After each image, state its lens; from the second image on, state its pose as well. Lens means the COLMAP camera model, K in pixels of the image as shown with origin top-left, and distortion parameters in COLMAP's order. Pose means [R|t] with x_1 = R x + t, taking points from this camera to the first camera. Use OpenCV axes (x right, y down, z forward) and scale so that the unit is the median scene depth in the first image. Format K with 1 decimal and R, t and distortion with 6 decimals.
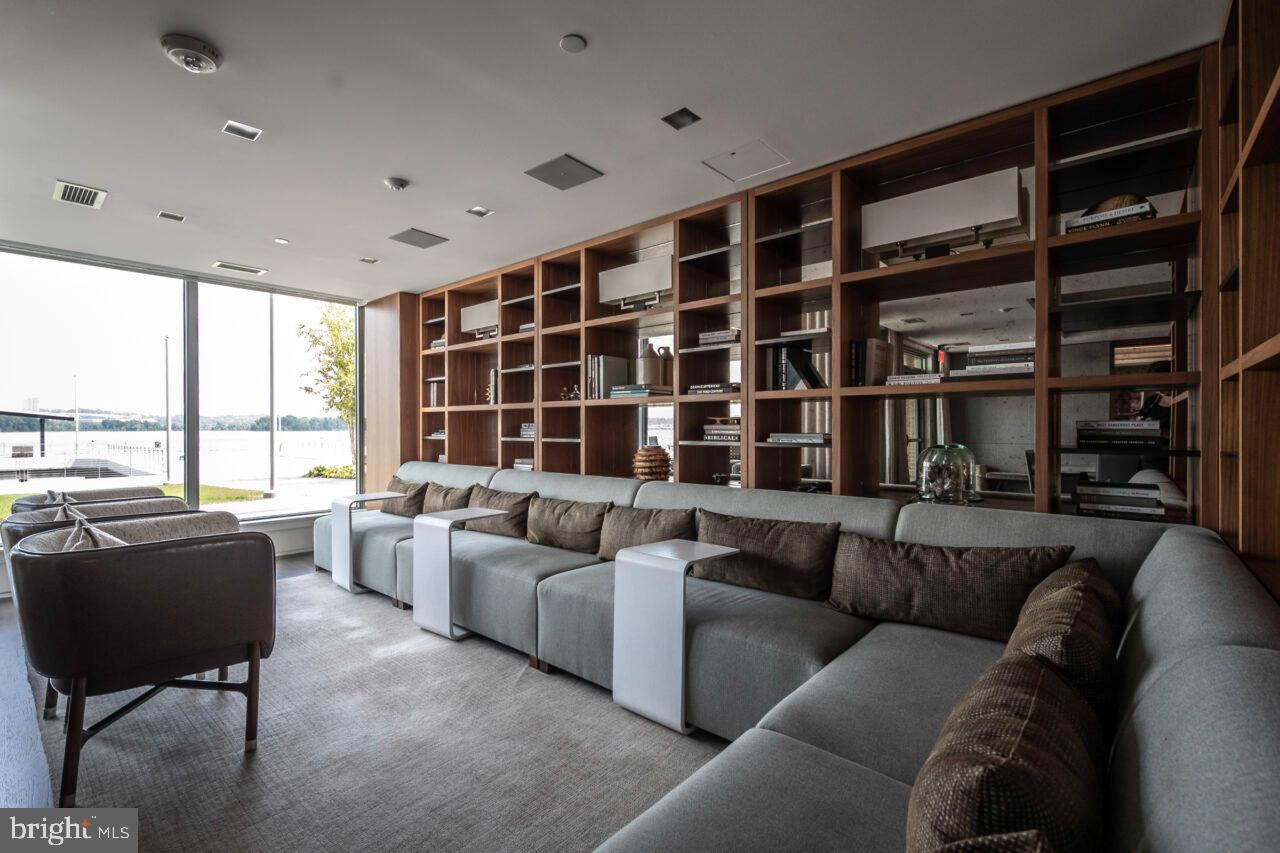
lens RADIAL K [[559.4, 0, 640.0], [0, 559.4, 426.5], [0, 0, 1]] dist [-0.000015, 0.000000]
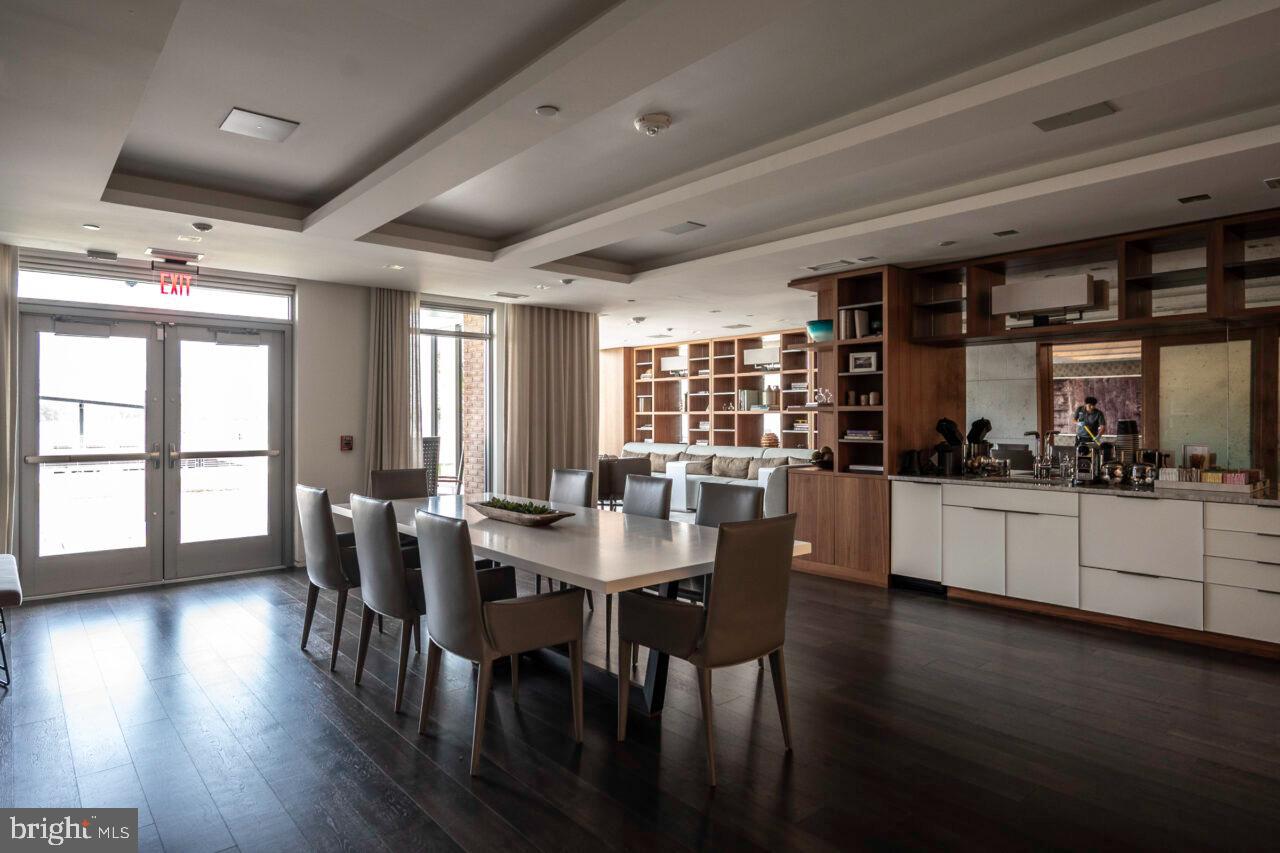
lens RADIAL K [[711.2, 0, 640.0], [0, 711.2, 426.5], [0, 0, 1]] dist [0.000094, -0.000016]
pose [[0.990959, 0.003050, -0.134131, -0.098471], [-0.001197, 0.999903, 0.013890, -0.025466], [0.134160, -0.013604, 0.990866, -1.638340]]
